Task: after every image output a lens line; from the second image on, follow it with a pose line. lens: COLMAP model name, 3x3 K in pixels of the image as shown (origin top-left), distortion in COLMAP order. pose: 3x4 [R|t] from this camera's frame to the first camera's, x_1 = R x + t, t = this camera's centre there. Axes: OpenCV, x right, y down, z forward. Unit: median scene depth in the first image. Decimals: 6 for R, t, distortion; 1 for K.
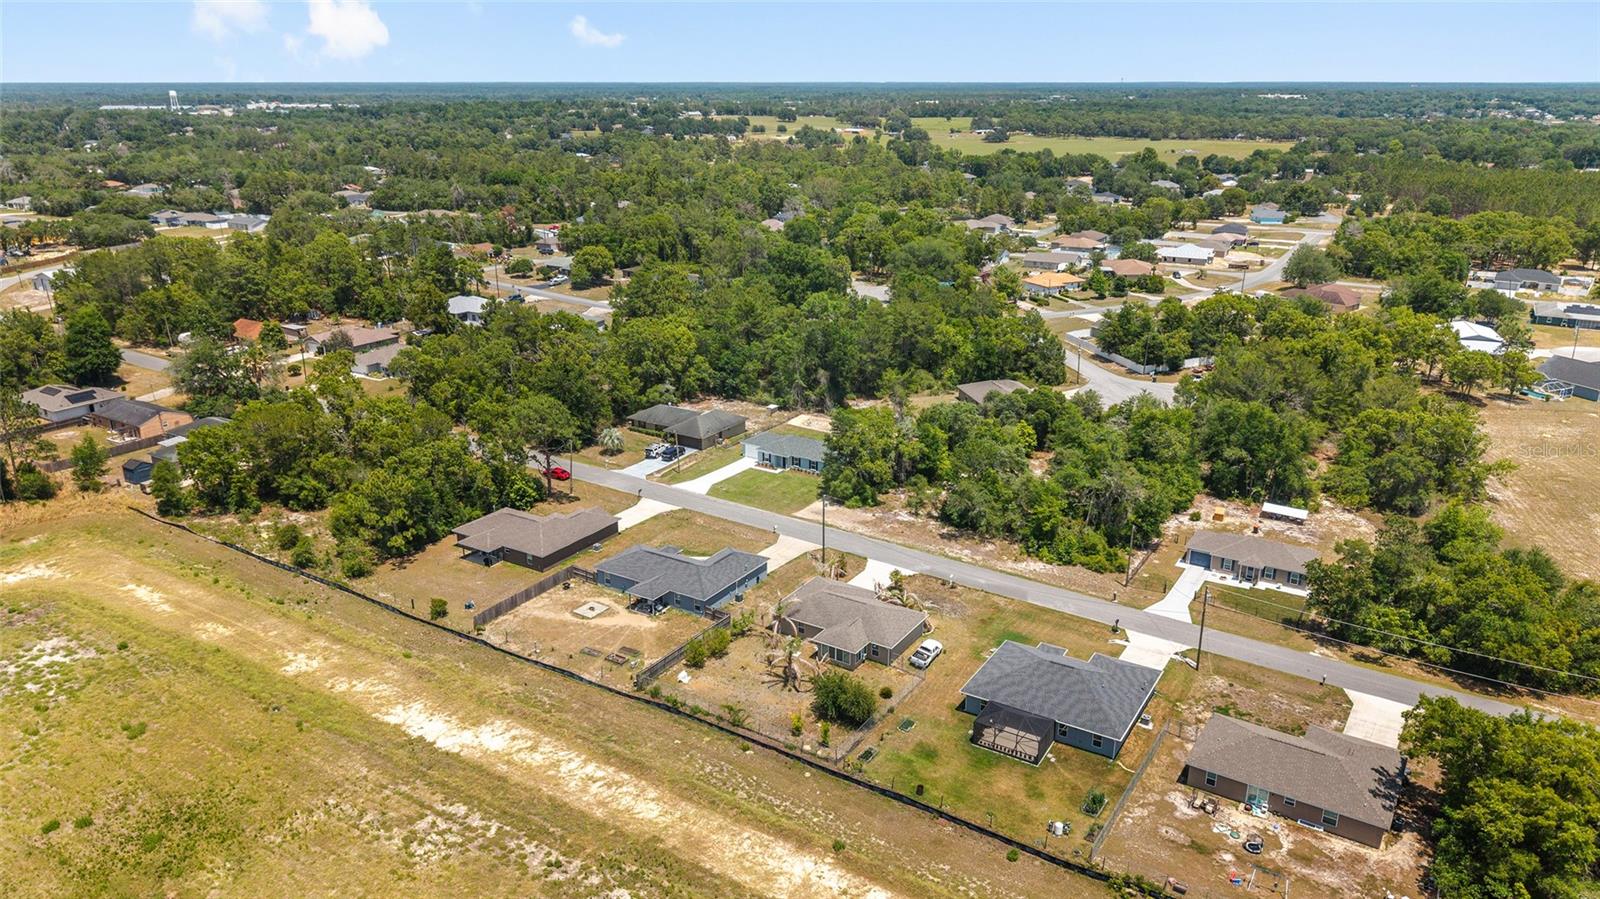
lens RADIAL K [[1067.6, 0, 801.7], [0, 1067.6, 457.4], [0, 0, 1]] dist [0.035580, -0.051873]
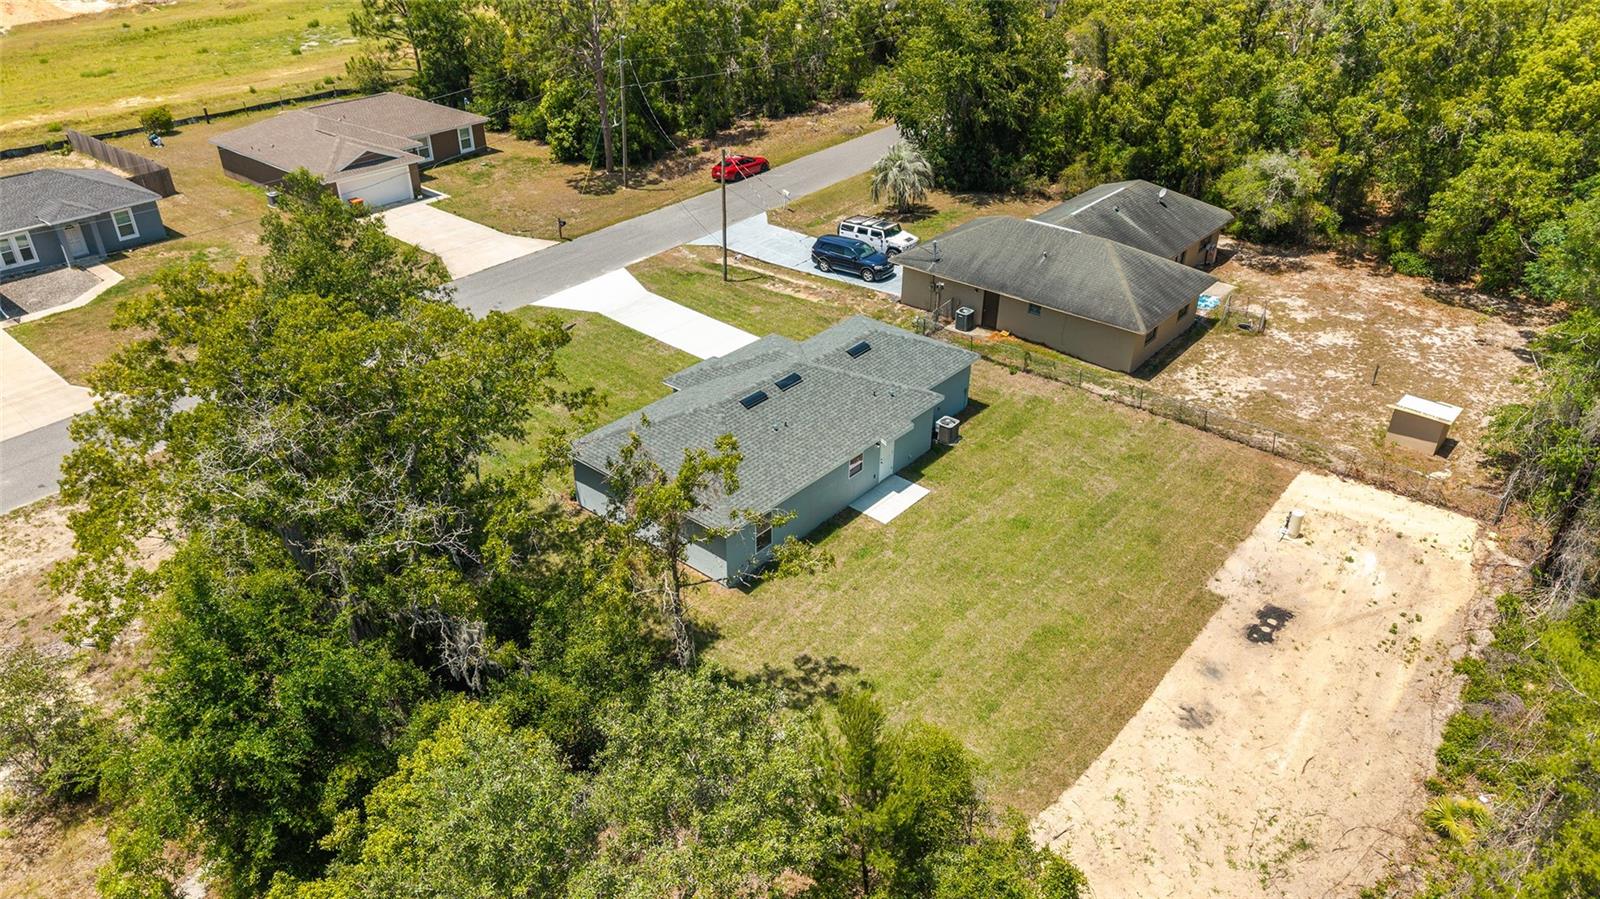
lens RADIAL K [[1067.6, 0, 801.7], [0, 1067.6, 457.4], [0, 0, 1]] dist [0.035580, -0.051873]
pose [[-0.135428, 0.510000, -0.849447, 0.196813], [-0.329242, 0.785460, 0.524073, -0.124286], [0.934483, 0.350648, 0.061540, 0.973606]]
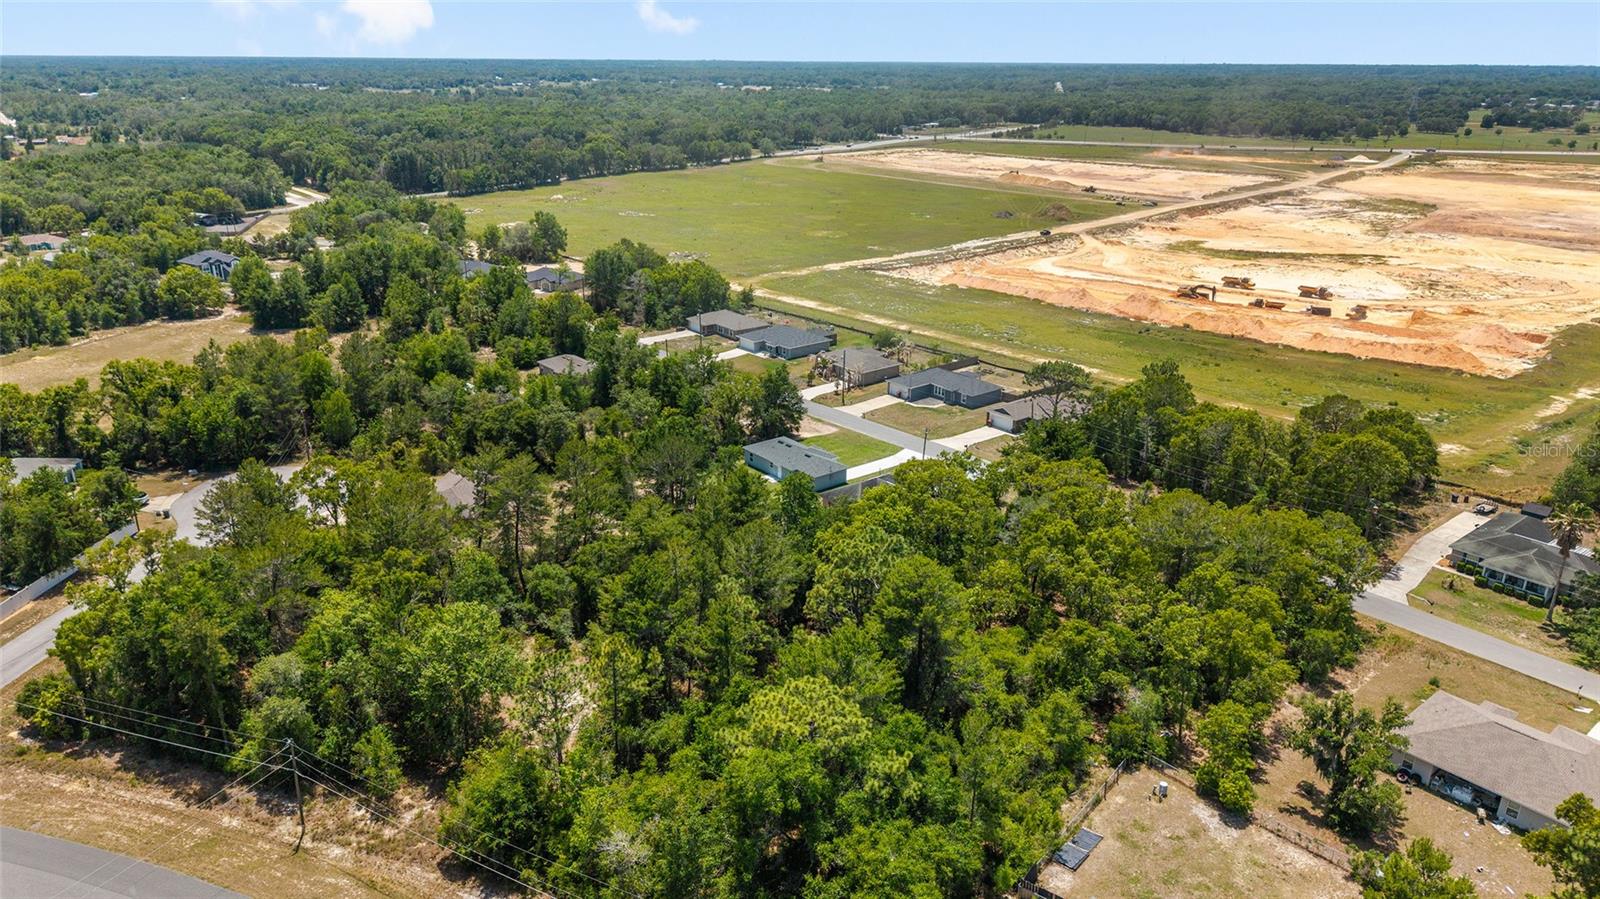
lens RADIAL K [[1067.6, 0, 801.7], [0, 1067.6, 457.4], [0, 0, 1]] dist [0.035580, -0.051873]
pose [[-0.947705, -0.119777, 0.295820, -0.280296], [0.094890, 0.779236, 0.619505, -0.571466], [-0.304716, 0.615178, -0.727120, 1.640780]]
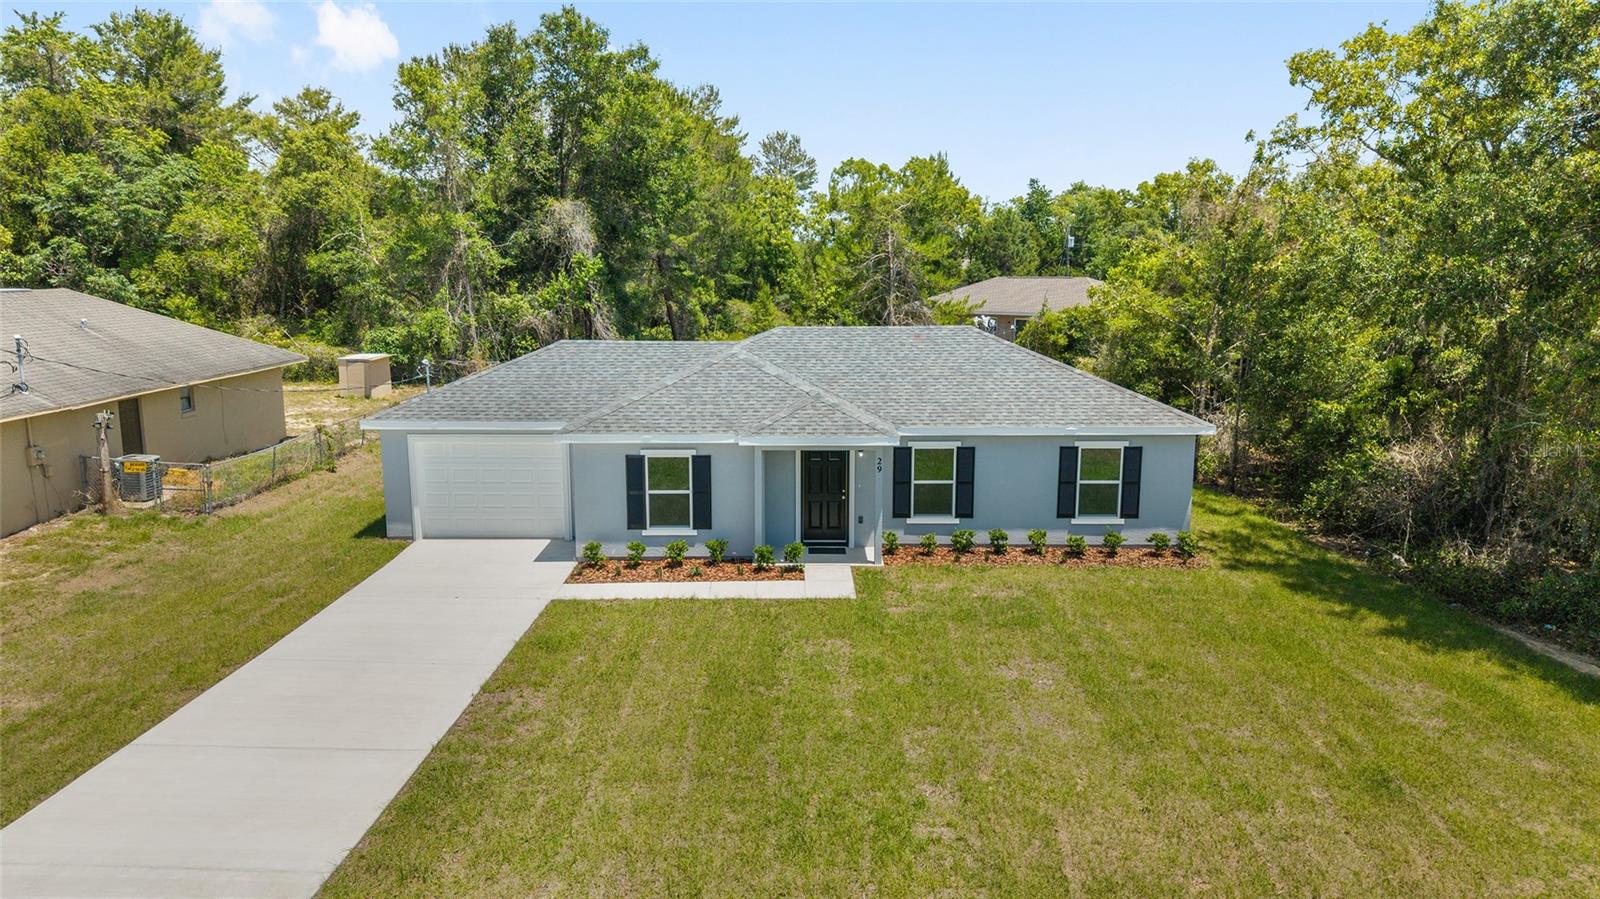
lens RADIAL K [[1078.9, 0, 800.0], [0, 1078.9, 449.5], [0, 0, 1]] dist [0.008544, -0.006295]
pose [[0.840023, -0.093396, 0.534452, -0.080295], [0.176142, 0.978659, -0.105830, 0.010062], [-0.513162, 0.183039, 0.838547, 0.866984]]
